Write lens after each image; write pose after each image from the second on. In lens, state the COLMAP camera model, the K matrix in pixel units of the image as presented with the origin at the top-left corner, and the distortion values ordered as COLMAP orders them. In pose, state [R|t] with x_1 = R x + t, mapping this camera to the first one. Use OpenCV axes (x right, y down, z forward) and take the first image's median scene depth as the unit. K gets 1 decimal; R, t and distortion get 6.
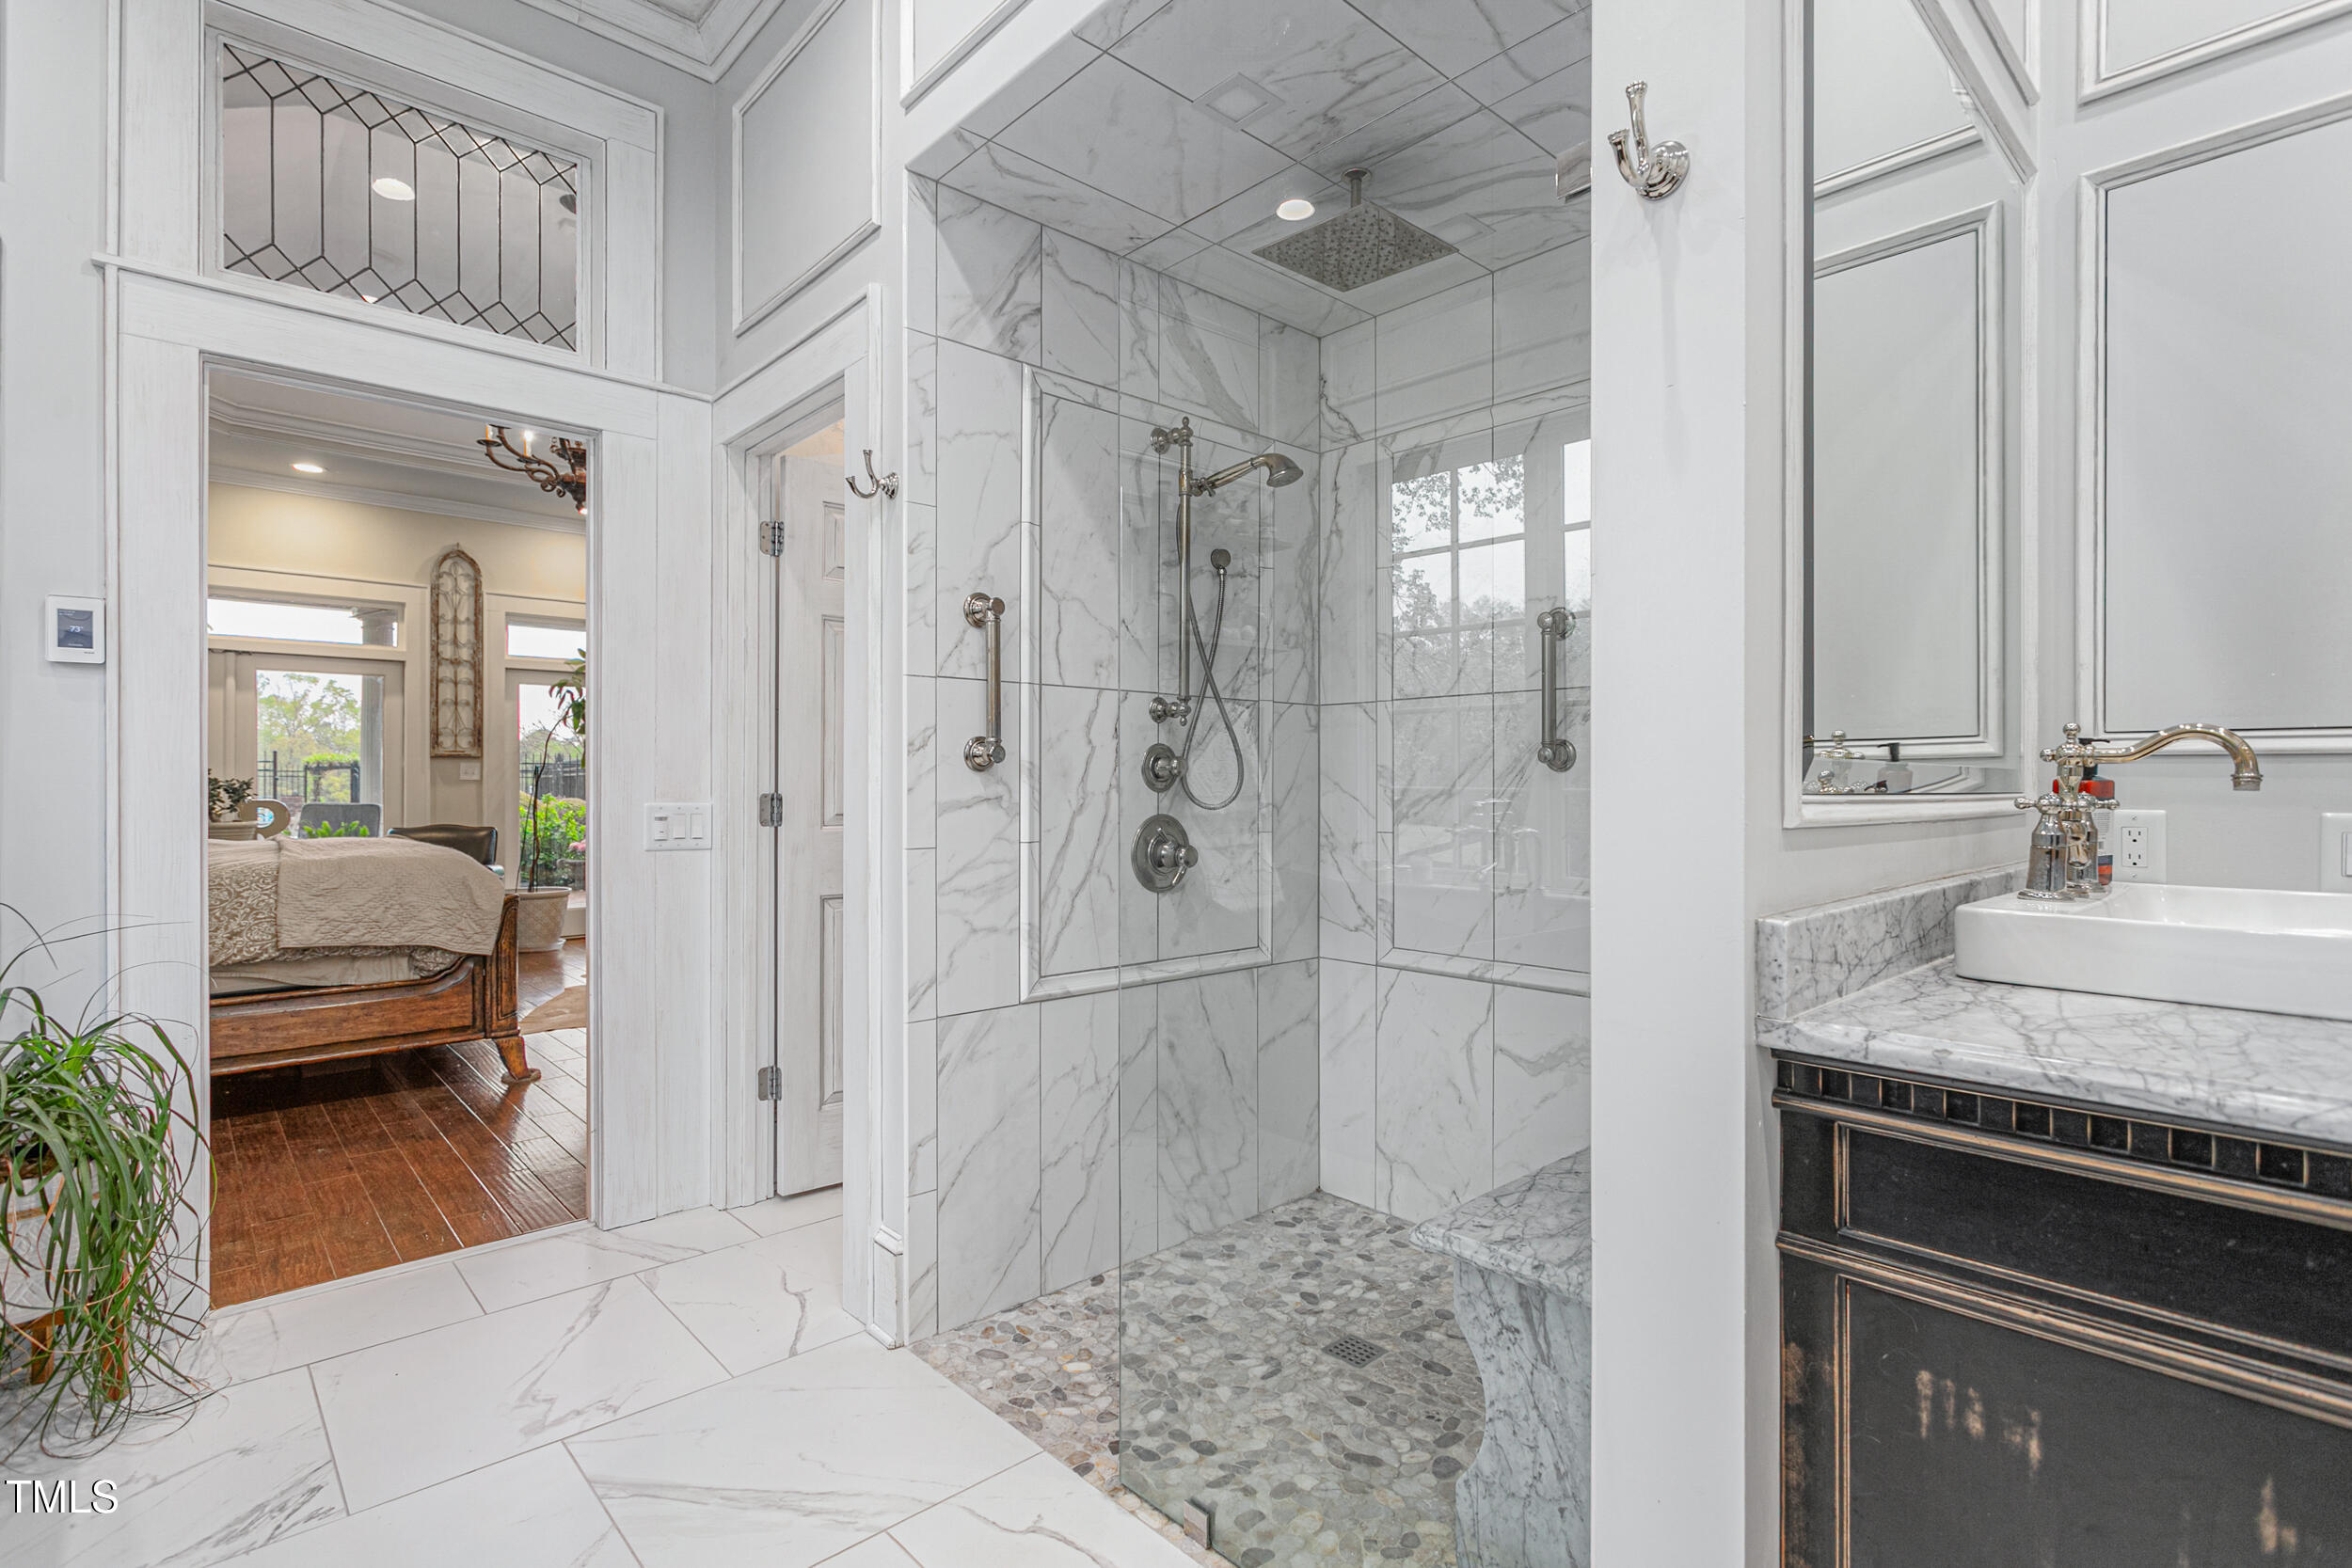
lens RADIAL K [[1131.5, 0, 1178.6], [0, 1131.5, 778.0], [0, 0, 1]] dist [0.000068, 0.000076]
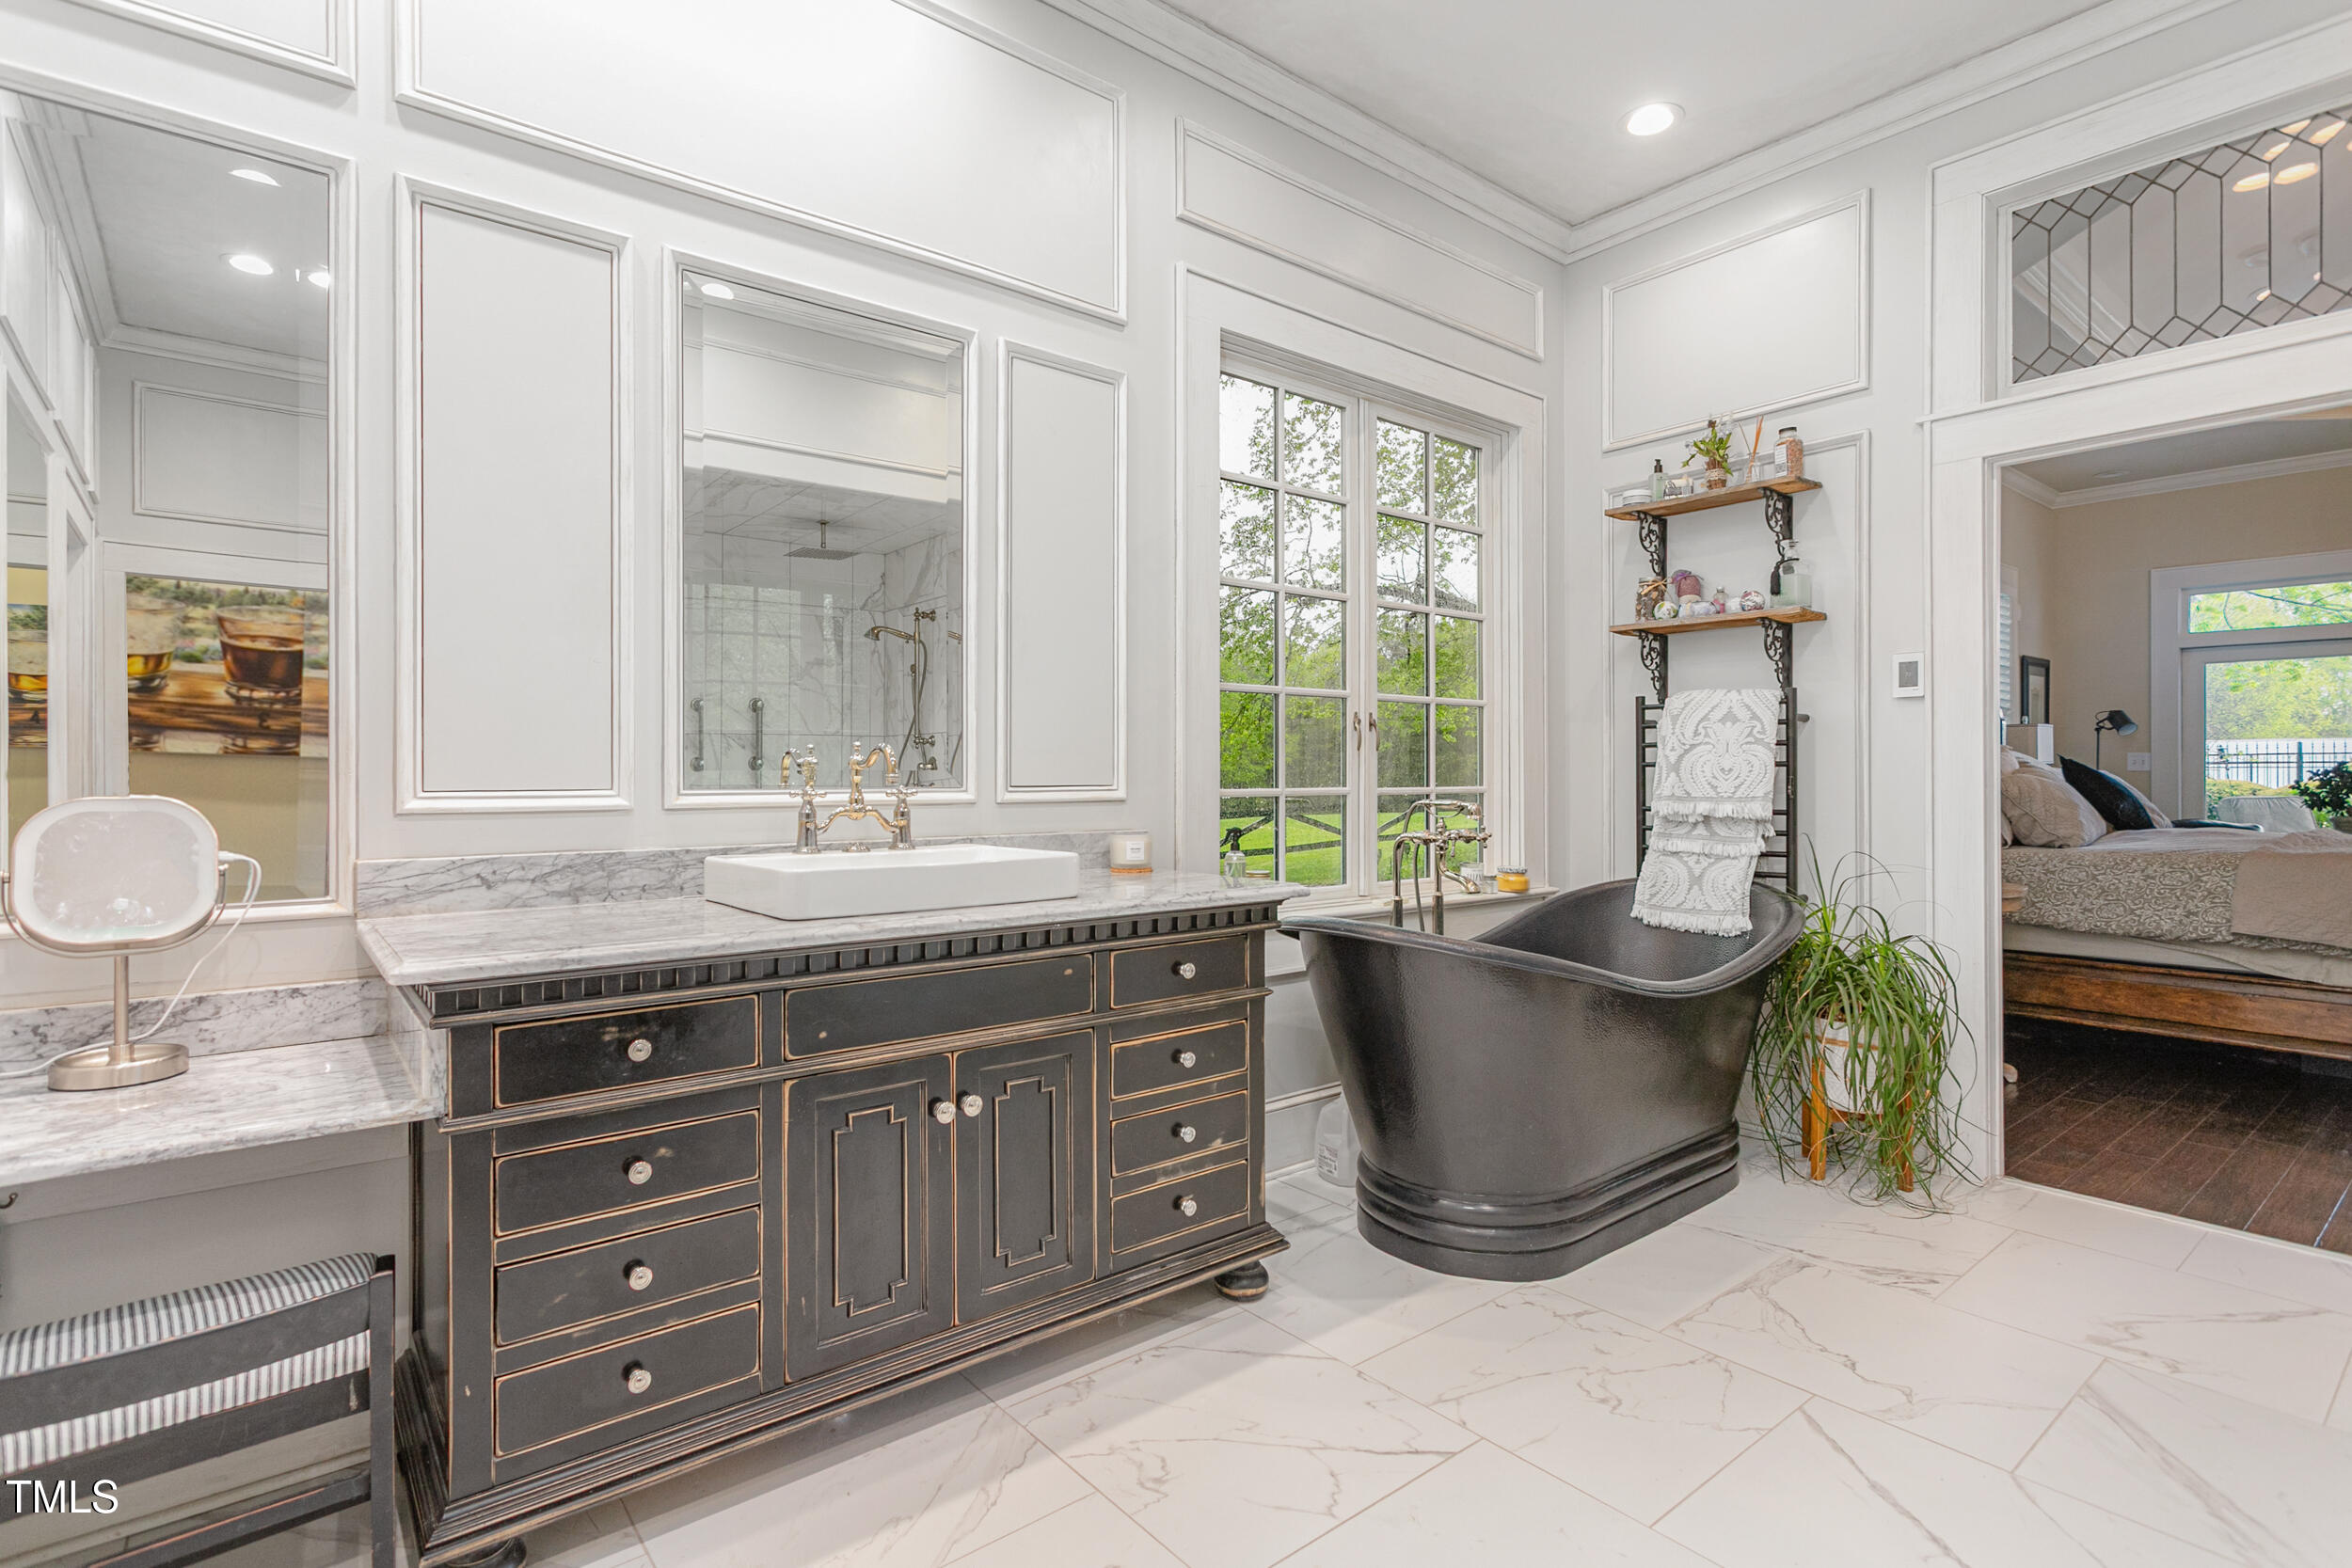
lens RADIAL K [[1131.5, 0, 1175.9], [0, 1131.5, 778.9], [0, 0, 1]] dist [0.000068, 0.000076]
pose [[-0.054218, 0.004413, -0.998519, 0.239014], [0.002570, 0.999988, 0.004280, -0.000936], [0.998526, -0.002334, -0.054229, 0.048720]]
